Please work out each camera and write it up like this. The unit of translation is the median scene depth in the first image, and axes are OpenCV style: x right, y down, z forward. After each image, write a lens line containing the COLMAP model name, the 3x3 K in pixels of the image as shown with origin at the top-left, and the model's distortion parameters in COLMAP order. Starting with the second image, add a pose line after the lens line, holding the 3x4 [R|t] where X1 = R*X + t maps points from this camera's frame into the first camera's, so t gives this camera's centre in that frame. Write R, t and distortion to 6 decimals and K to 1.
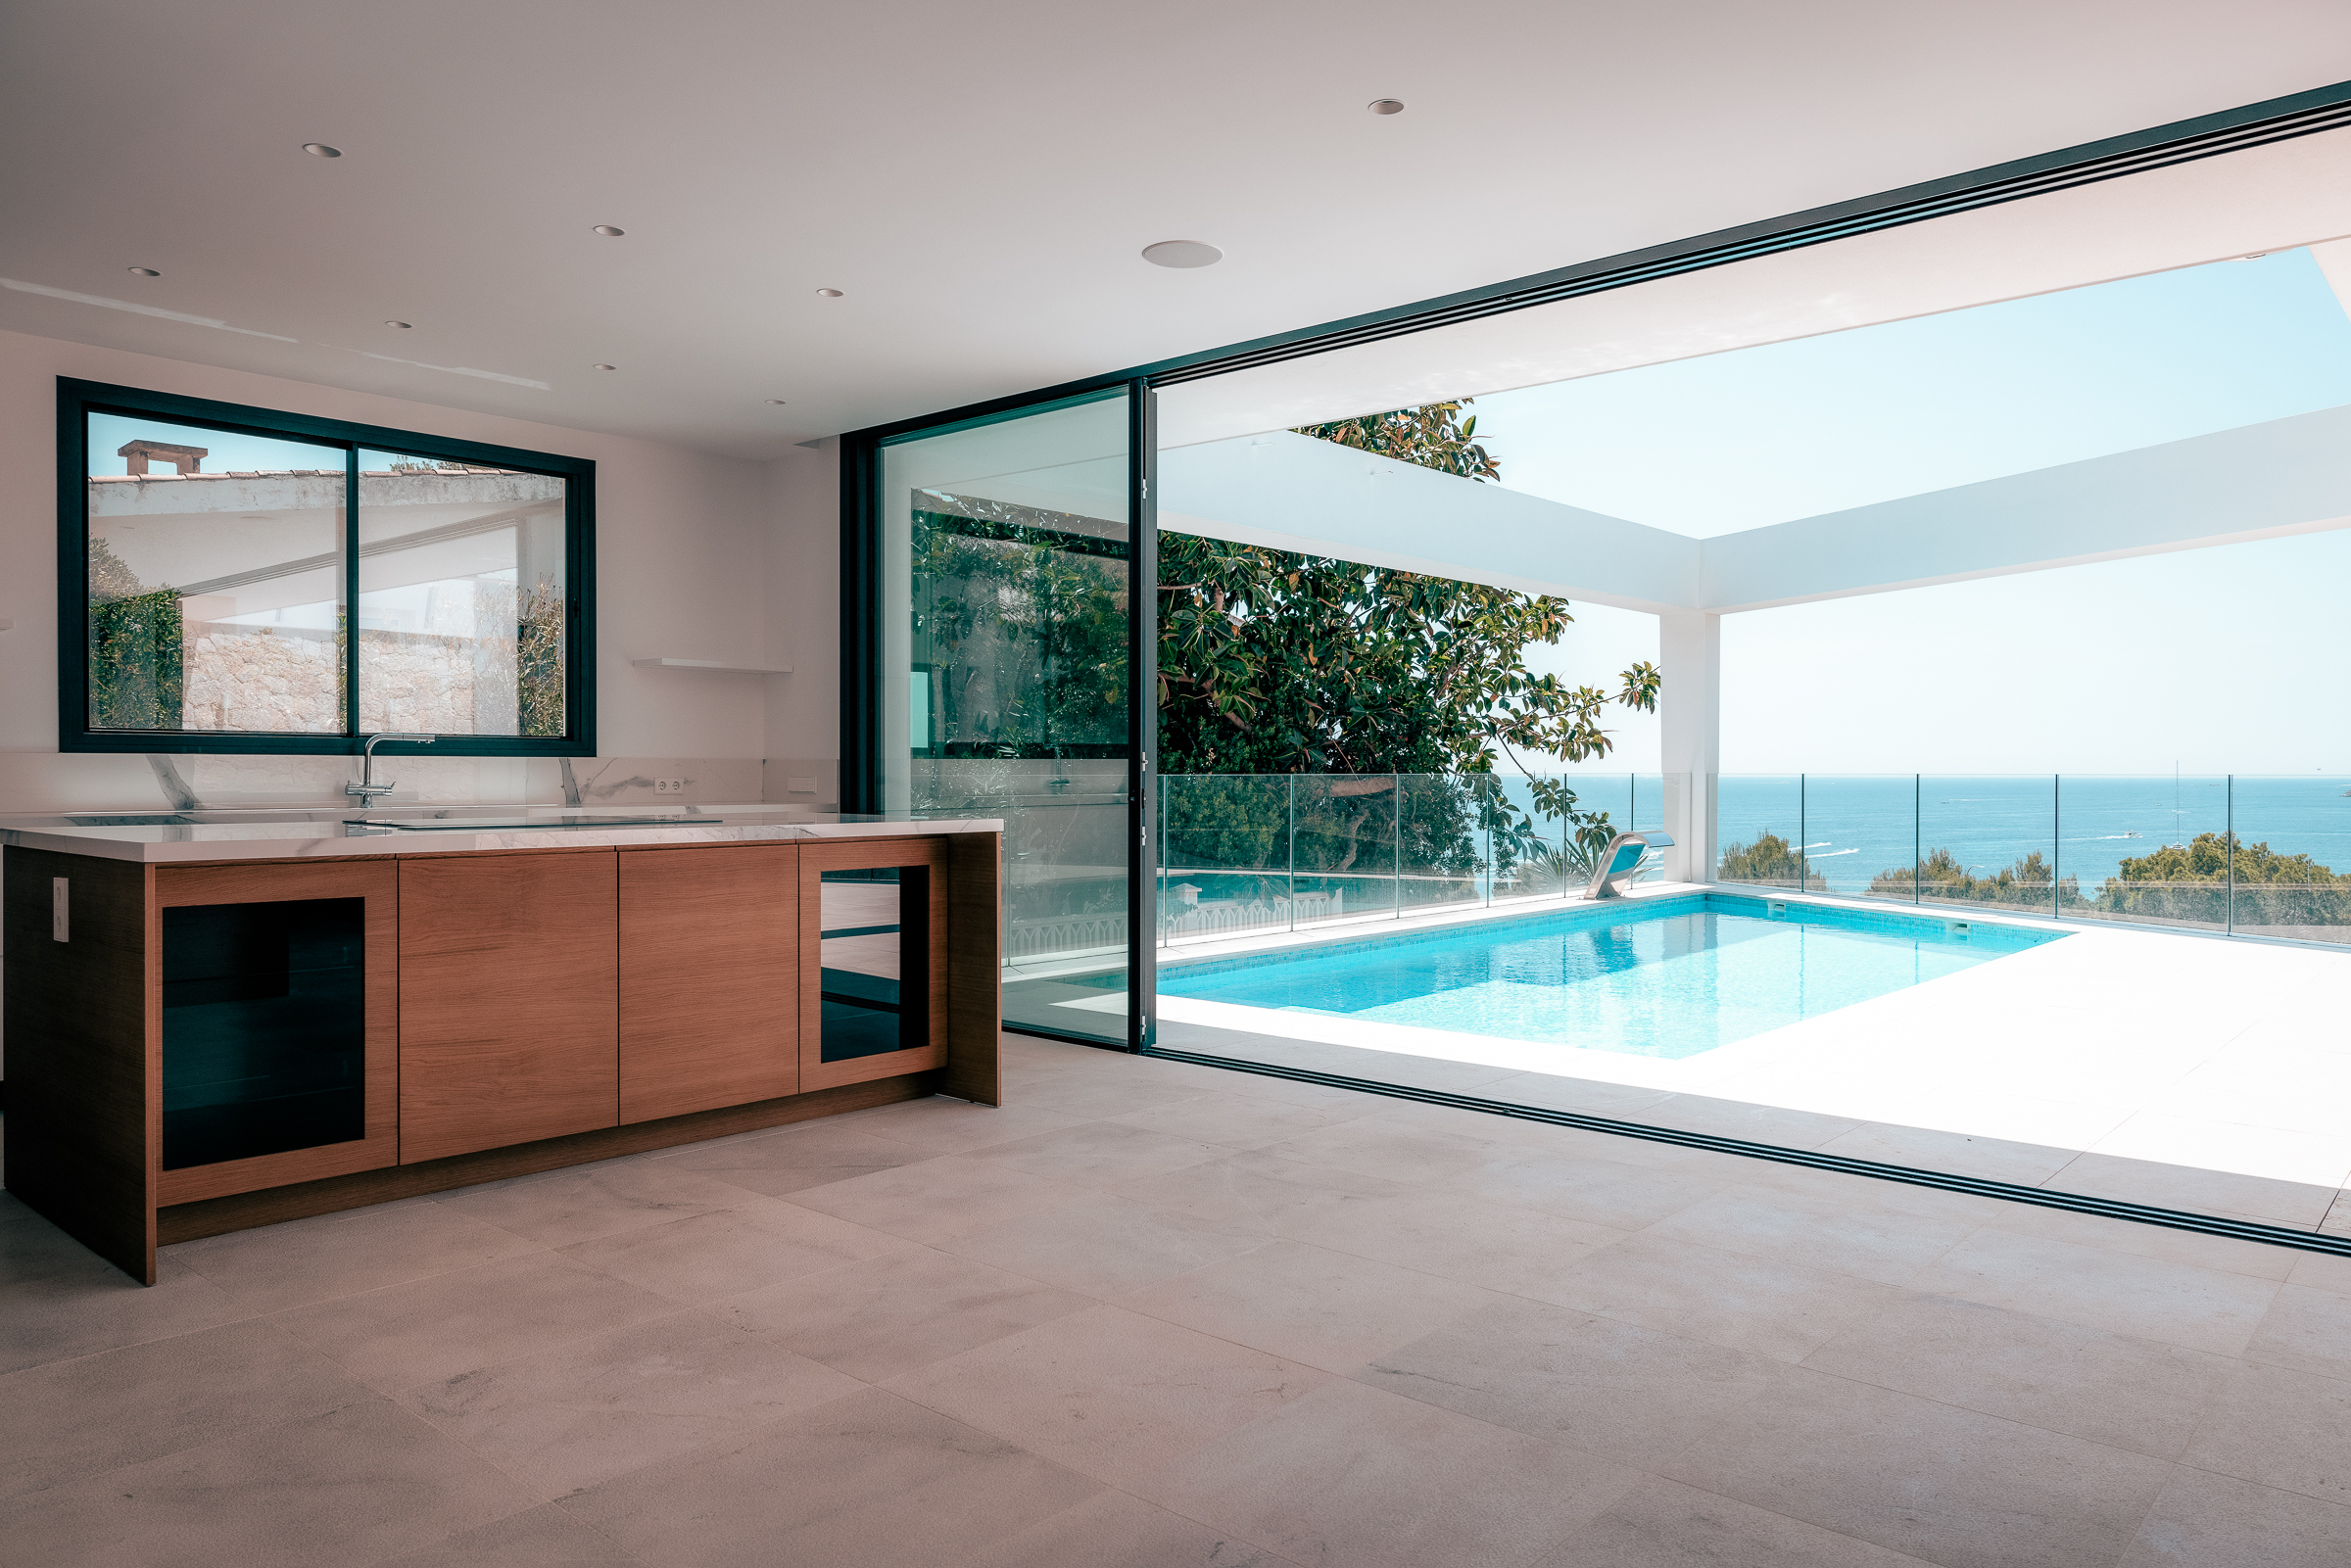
lens RADIAL K [[1566.6, 0, 1185.5], [0, 1566.6, 783.6], [0, 0, 1]] dist [0.022203, 0.000735]
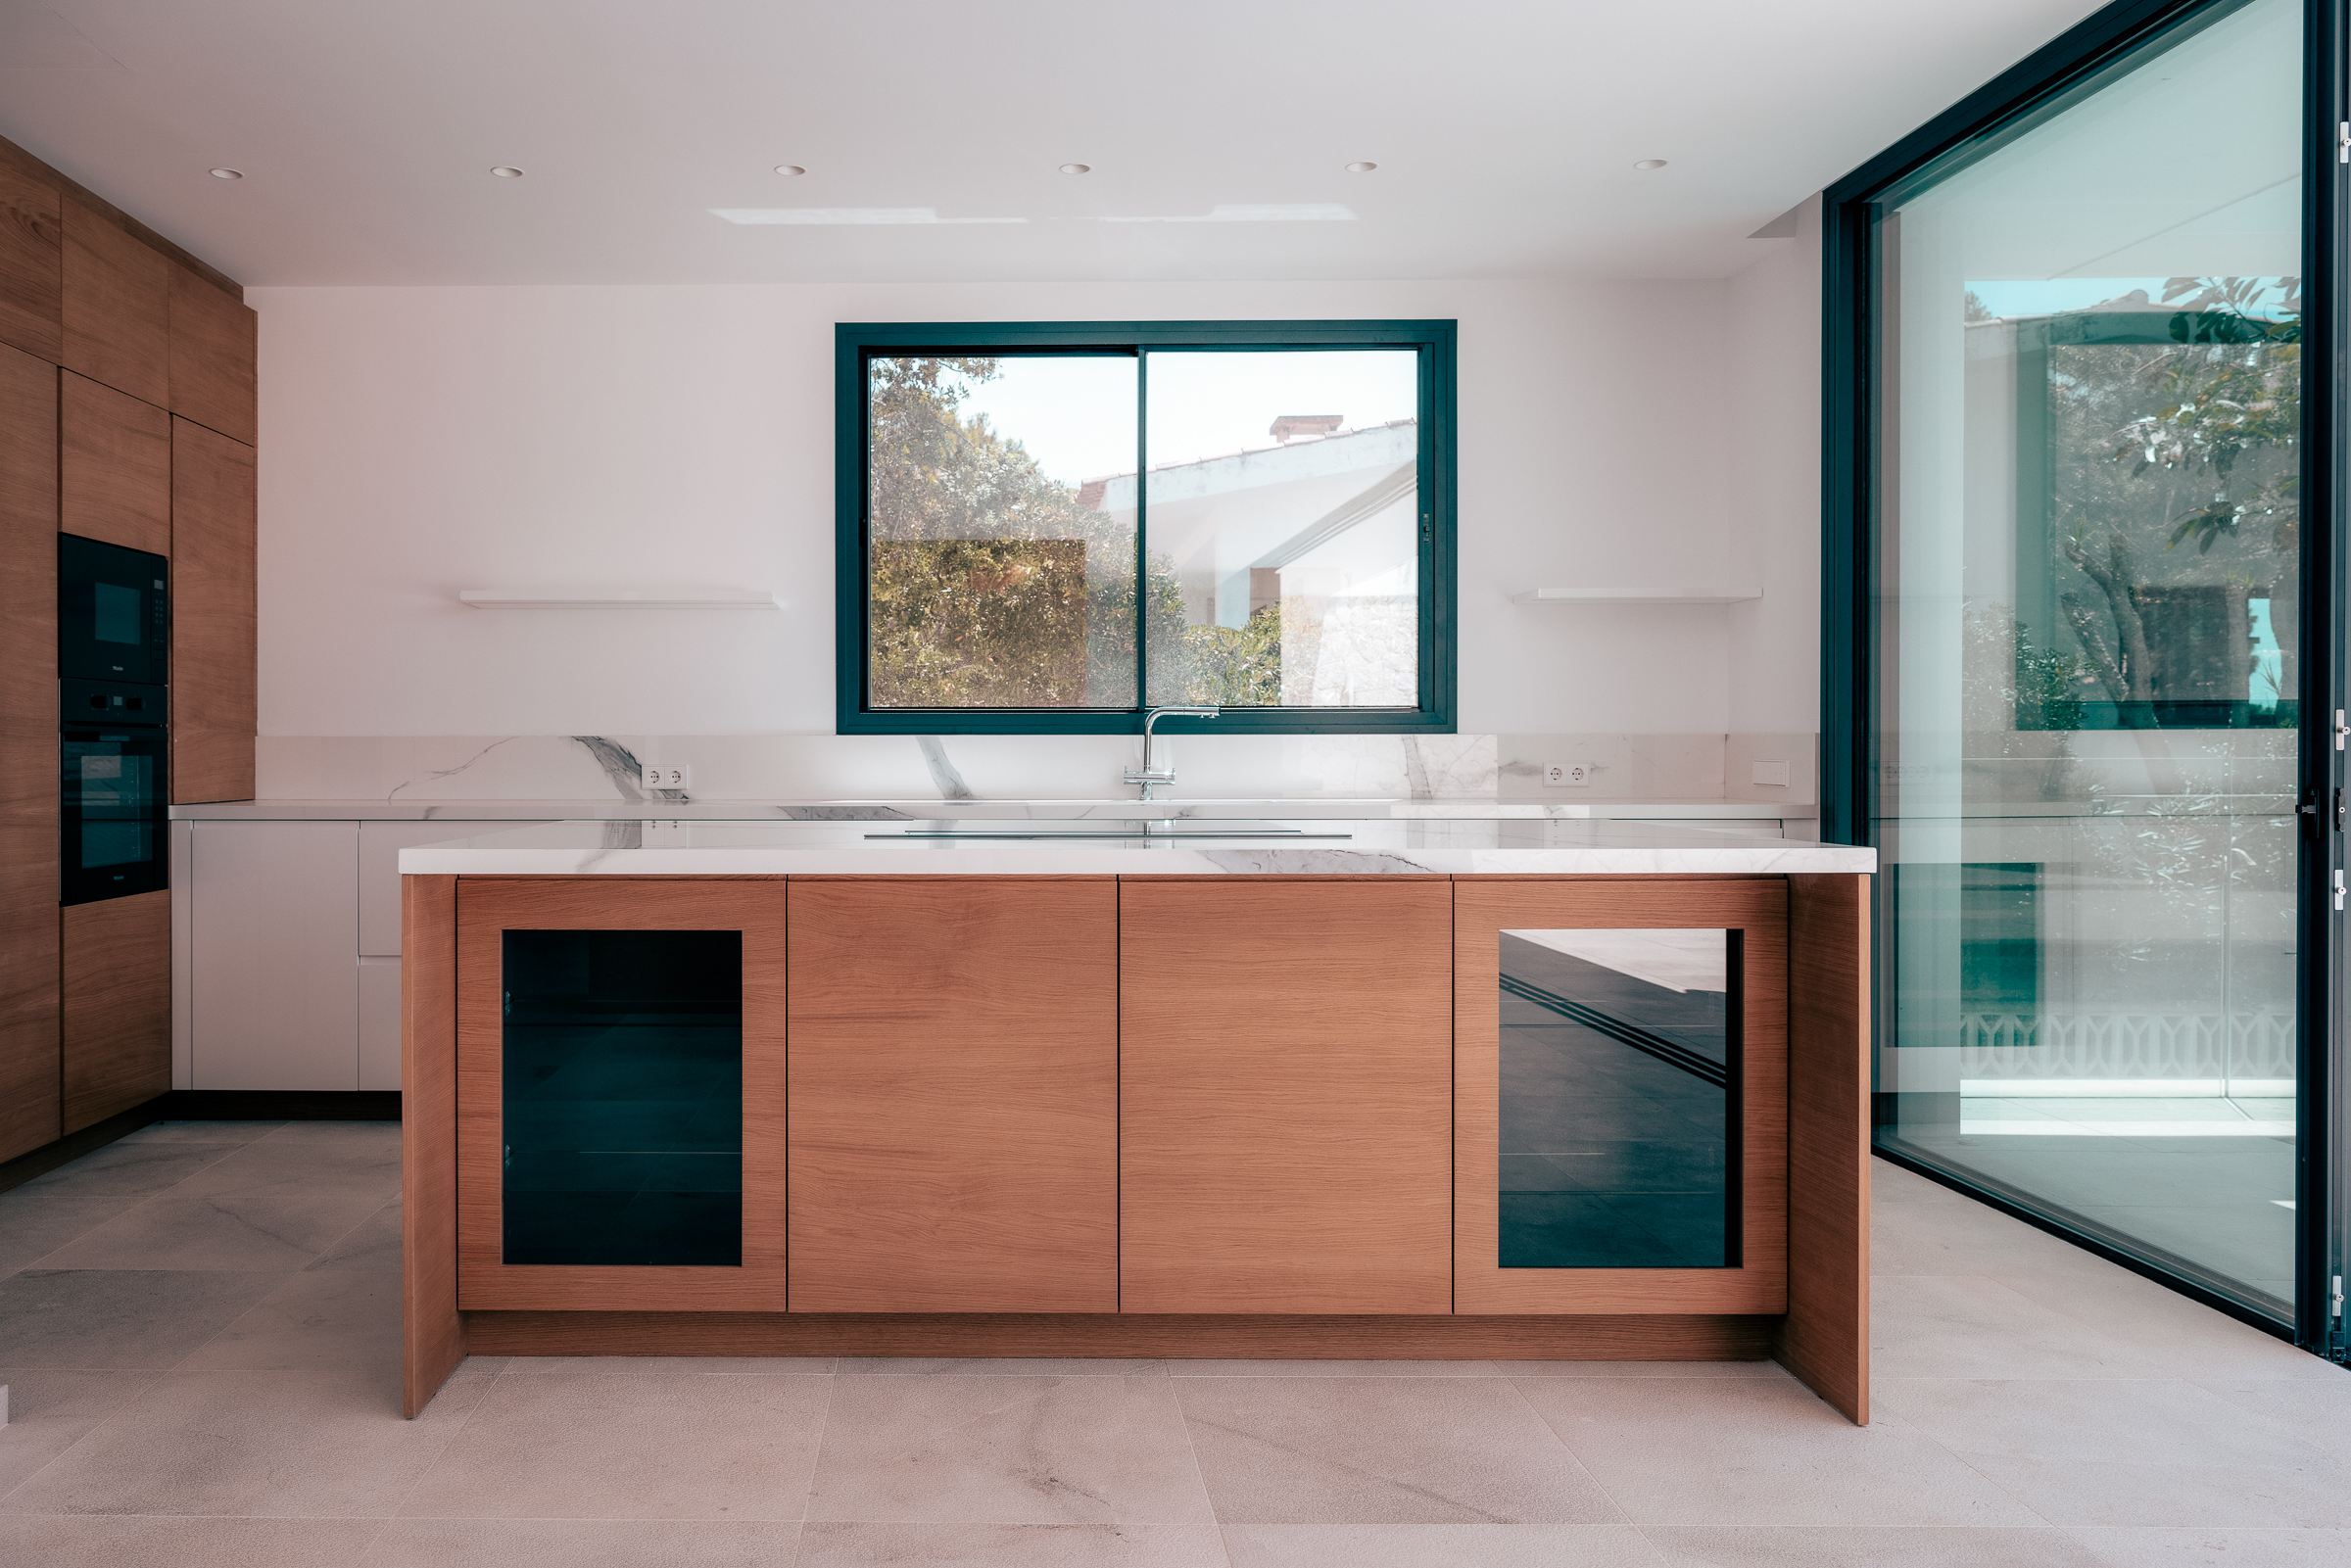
lens RADIAL K [[1661.9, 0, 1176.1], [0, 1661.9, 772.3], [0, 0, 1]] dist [0.005074, 0.000582]
pose [[0.655759, 0.006488, -0.754943, 0.104634], [-0.002769, 0.999977, 0.006189, -0.003258], [0.754965, -0.001968, 0.655762, 0.376133]]
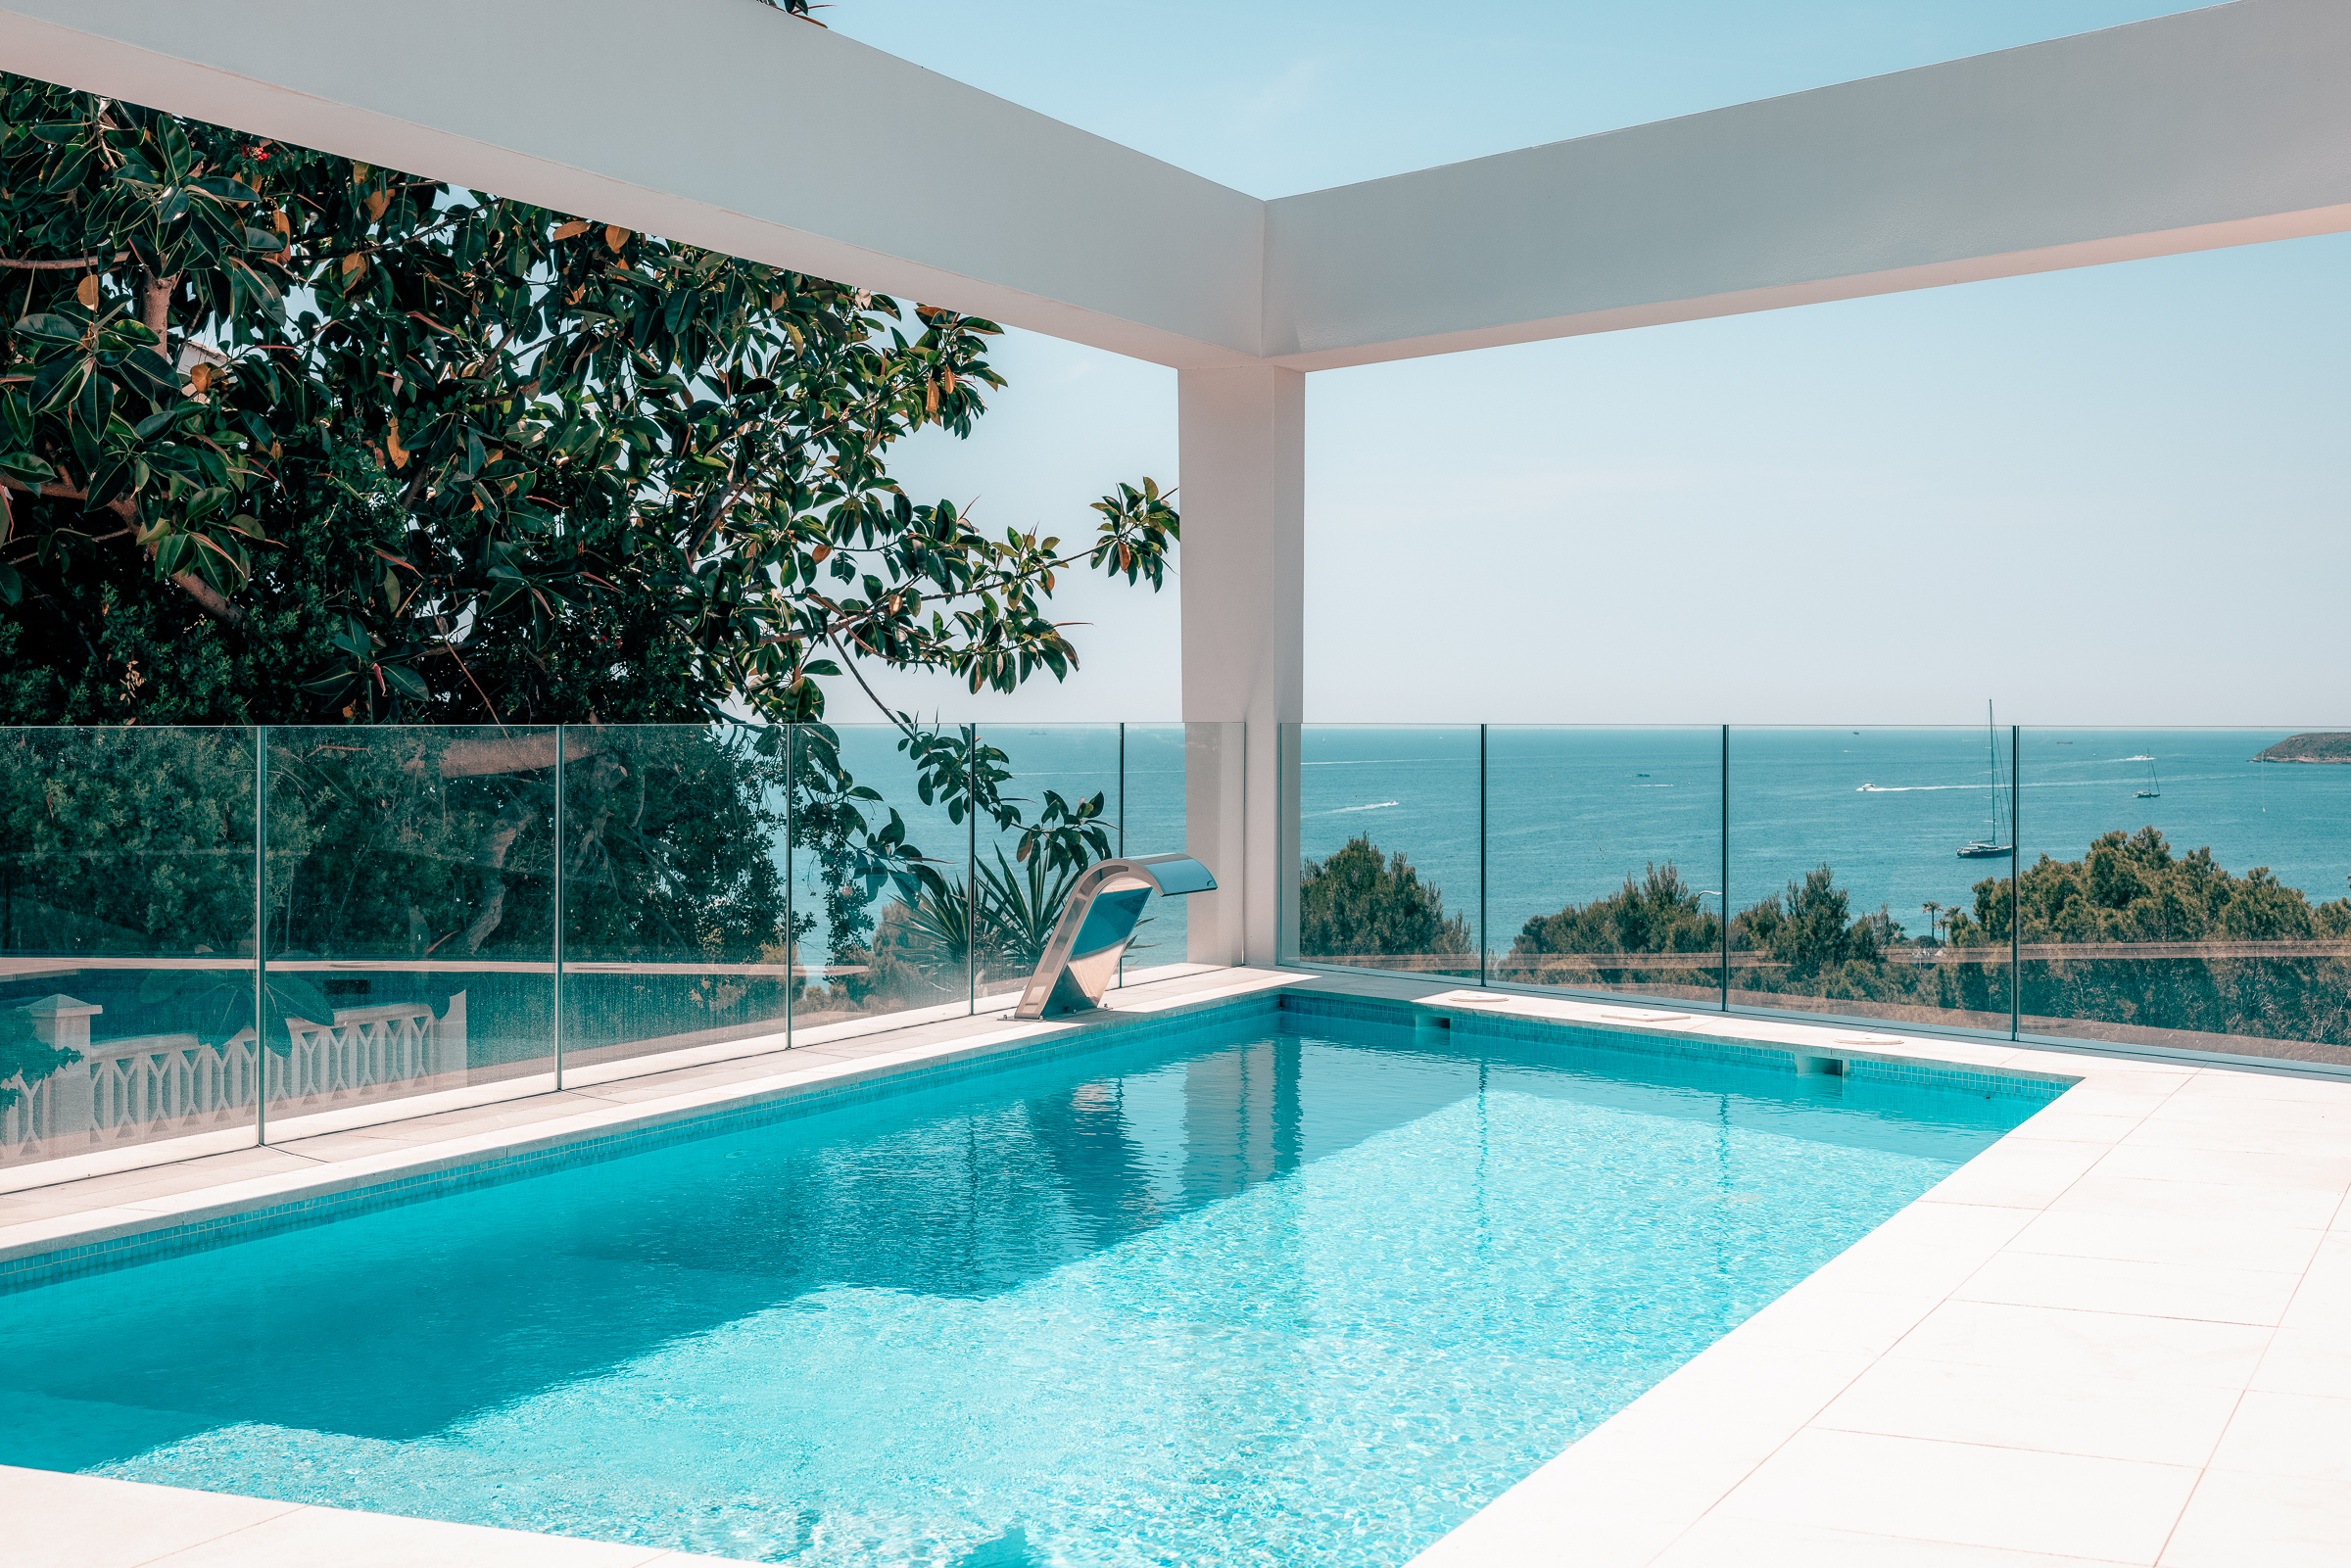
lens RADIAL K [[3158.2, 0, 1177.0], [0, 3158.2, 941.7], [0, 0, 1]] dist [-0.335361, 1.638161]
pose [[0.956221, -0.019717, 0.291982, 0.037593], [0.001015, 0.997945, 0.064066, -0.001054], [-0.292645, -0.060965, 0.954276, 0.137710]]
